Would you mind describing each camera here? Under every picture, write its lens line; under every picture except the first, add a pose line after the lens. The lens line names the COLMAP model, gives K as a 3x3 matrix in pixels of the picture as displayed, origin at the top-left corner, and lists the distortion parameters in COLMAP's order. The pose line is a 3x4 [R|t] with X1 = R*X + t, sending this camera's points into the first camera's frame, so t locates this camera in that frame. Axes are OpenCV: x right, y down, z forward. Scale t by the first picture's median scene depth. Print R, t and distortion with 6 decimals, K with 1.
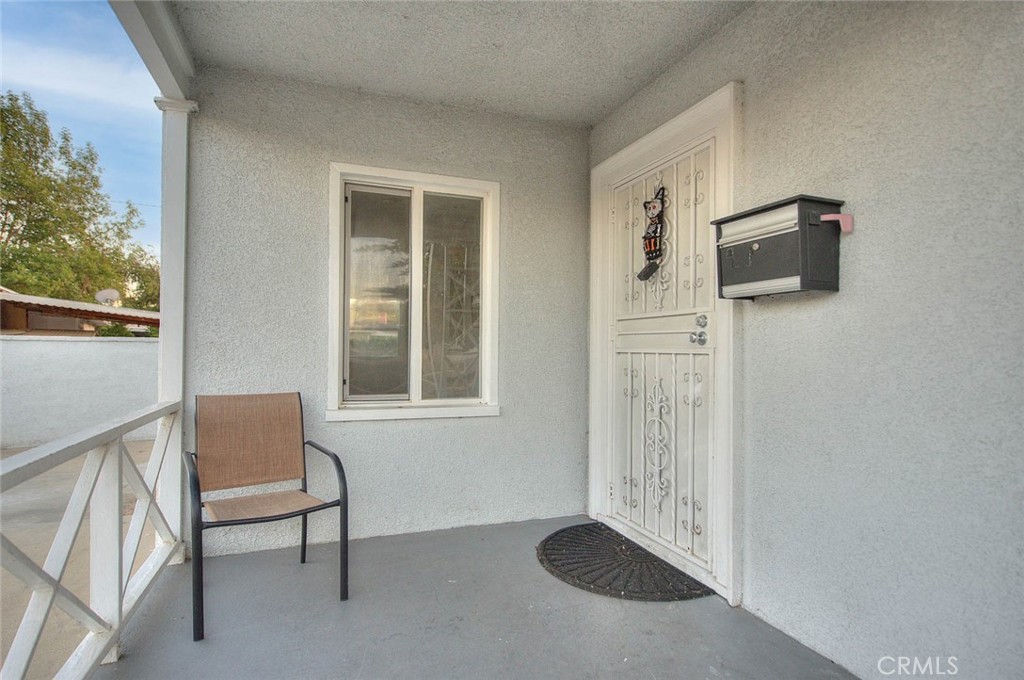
lens RADIAL K [[523.1, 0, 512.0], [0, 523.1, 340.0], [0, 0, 1]] dist [0.017846, -0.000543]
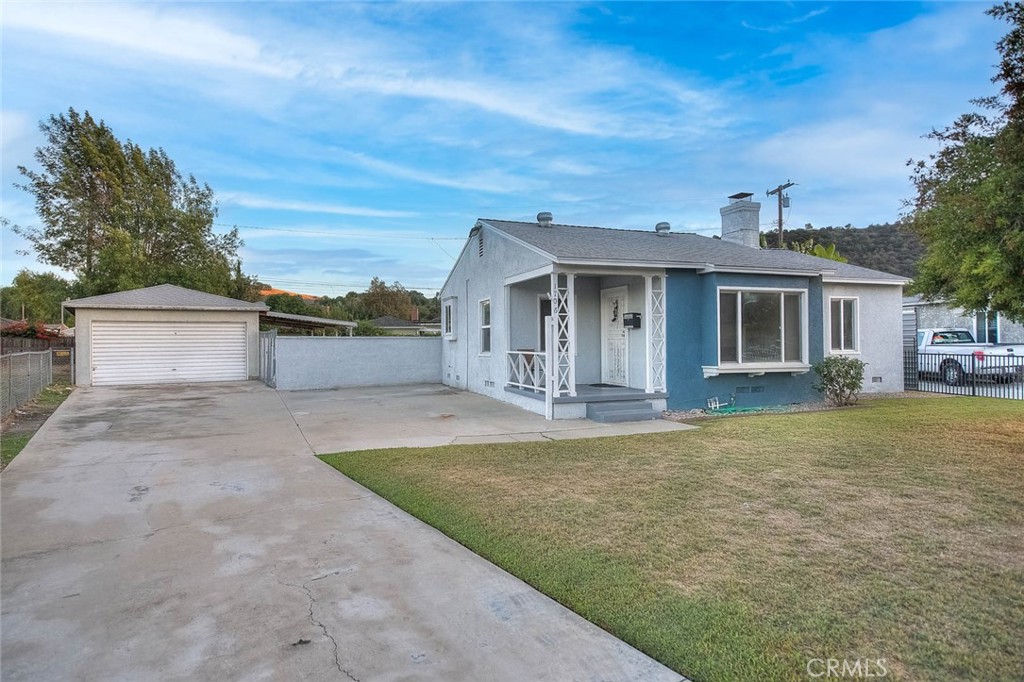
lens RADIAL K [[586.9, 0, 512.0], [0, 586.9, 341.0], [0, 0, 1]] dist [-0.006396, -0.000621]
pose [[0.999904, -0.011397, -0.007870, -0.537082], [0.011481, 0.999877, 0.010665, -0.018676], [0.007747, -0.010754, 0.999912, -3.802279]]
